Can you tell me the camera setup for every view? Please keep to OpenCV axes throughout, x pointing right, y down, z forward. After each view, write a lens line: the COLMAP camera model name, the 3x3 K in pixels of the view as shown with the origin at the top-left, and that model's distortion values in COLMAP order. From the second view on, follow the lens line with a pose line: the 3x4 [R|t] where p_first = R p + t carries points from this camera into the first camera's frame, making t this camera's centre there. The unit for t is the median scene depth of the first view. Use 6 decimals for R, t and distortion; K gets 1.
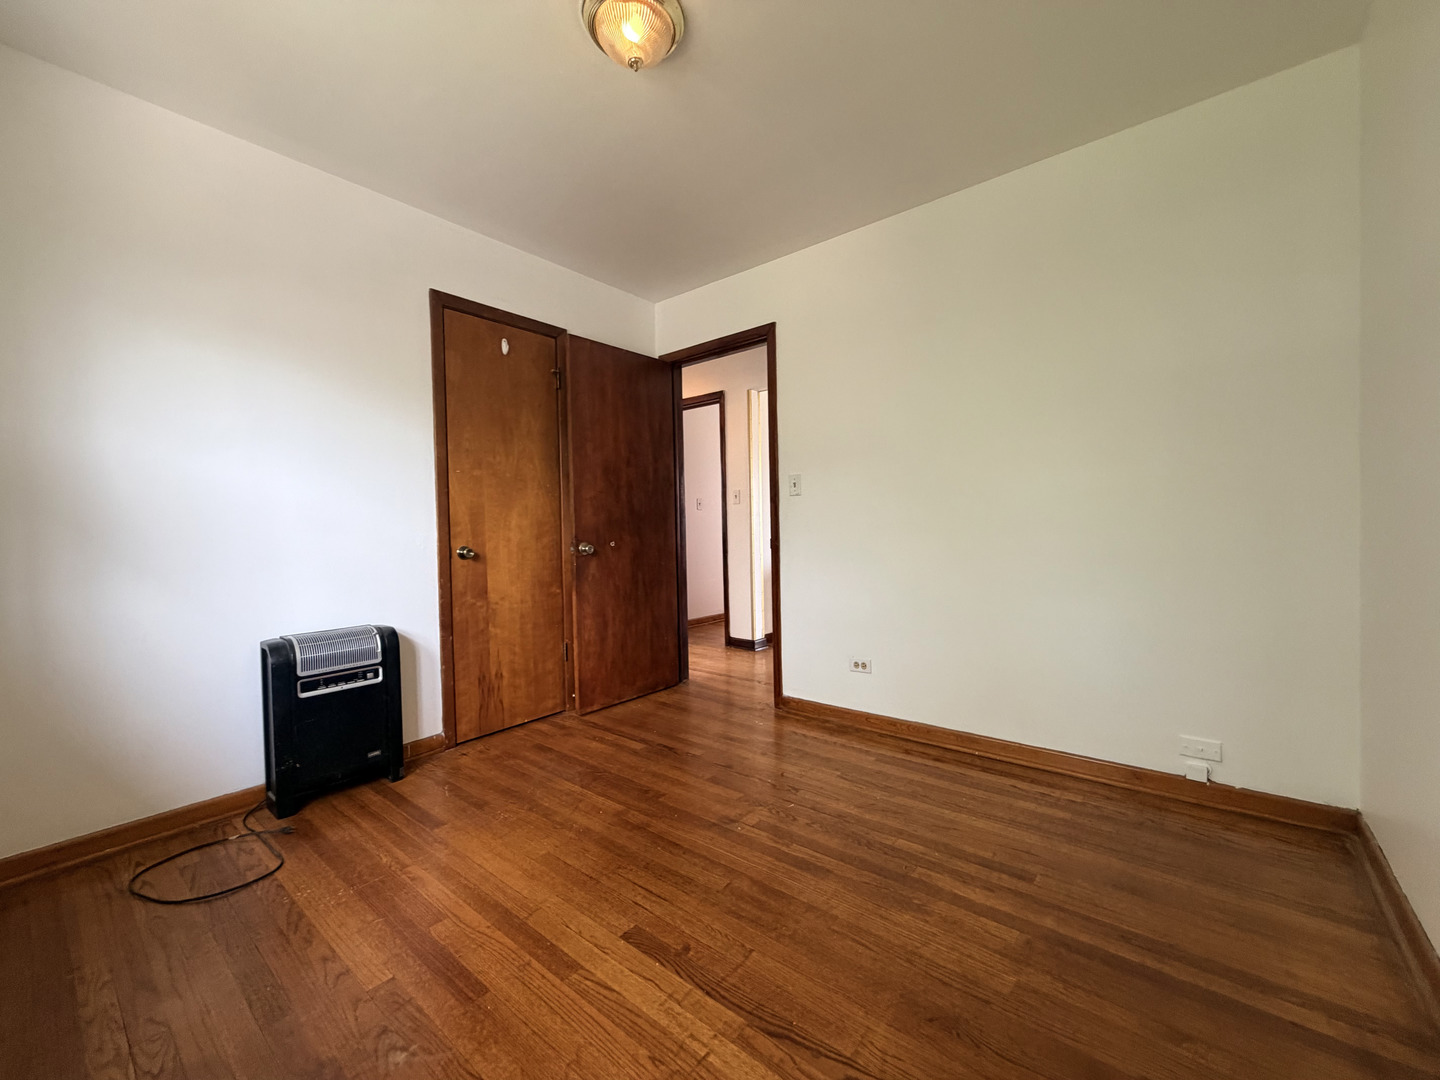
lens RADIAL K [[576.5, 0, 717.2], [0, 576.5, 539.8], [0, 0, 1]] dist [-0.001158, 0.000492]
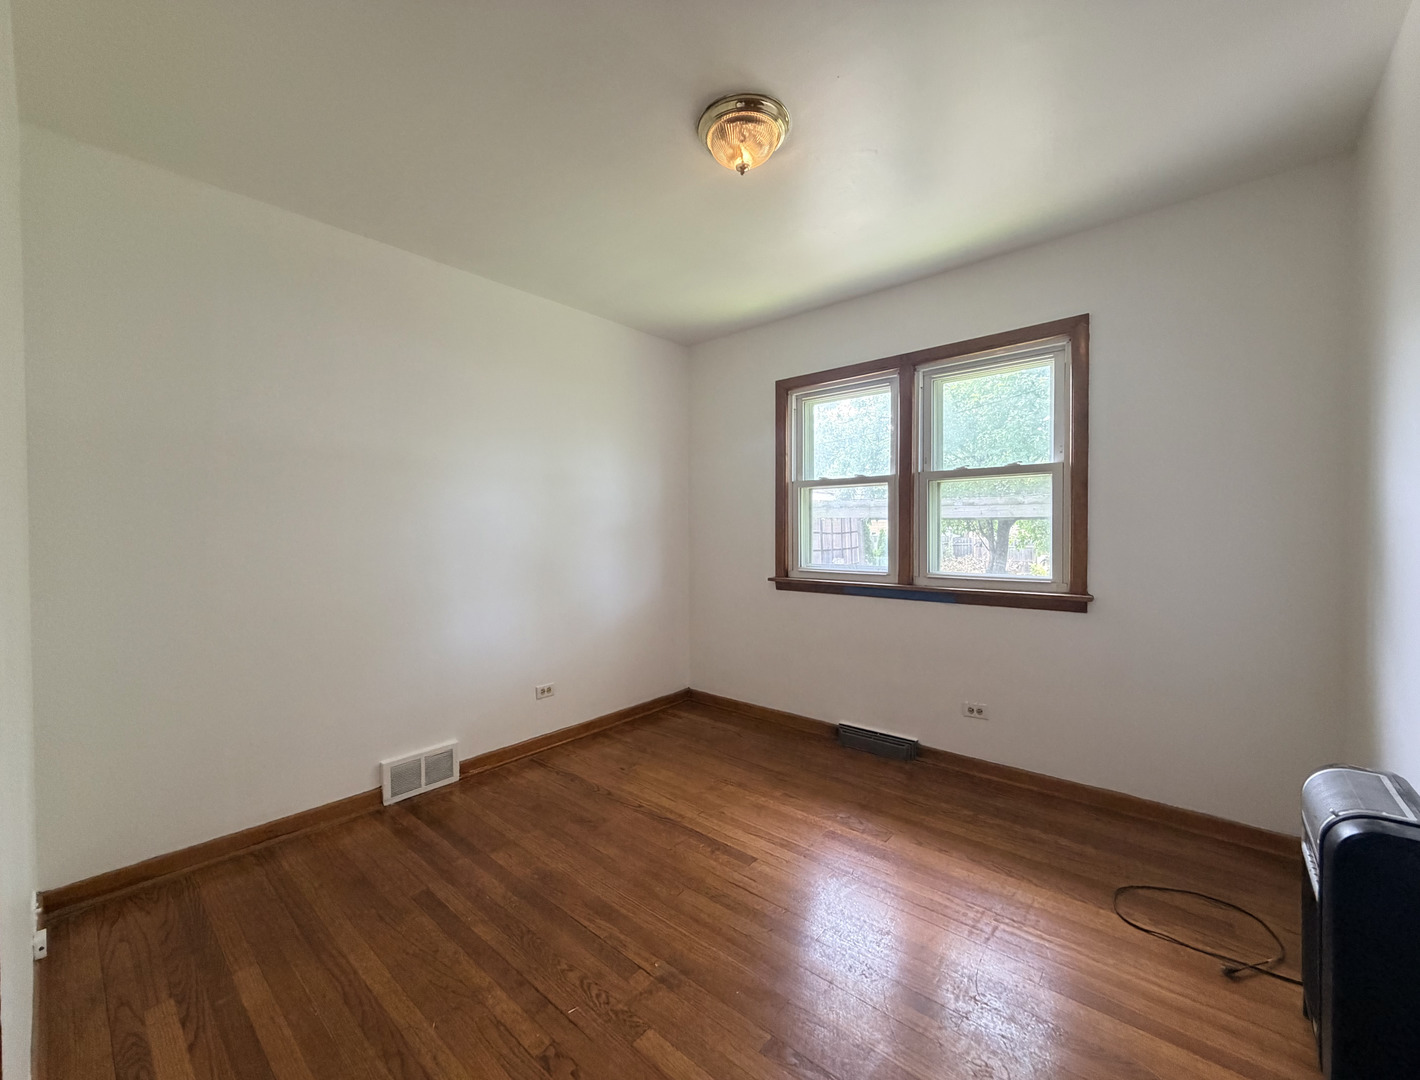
lens RADIAL K [[572.3, 0, 710.0], [0, 572.3, 540.0], [0, 0, 1]] dist [-0.000210, -0.000003]
pose [[-0.999600, 0.025602, 0.011979, -0.070986], [0.026088, 0.998764, 0.042310, -0.156710], [-0.010881, 0.042605, -0.999033, 2.042339]]
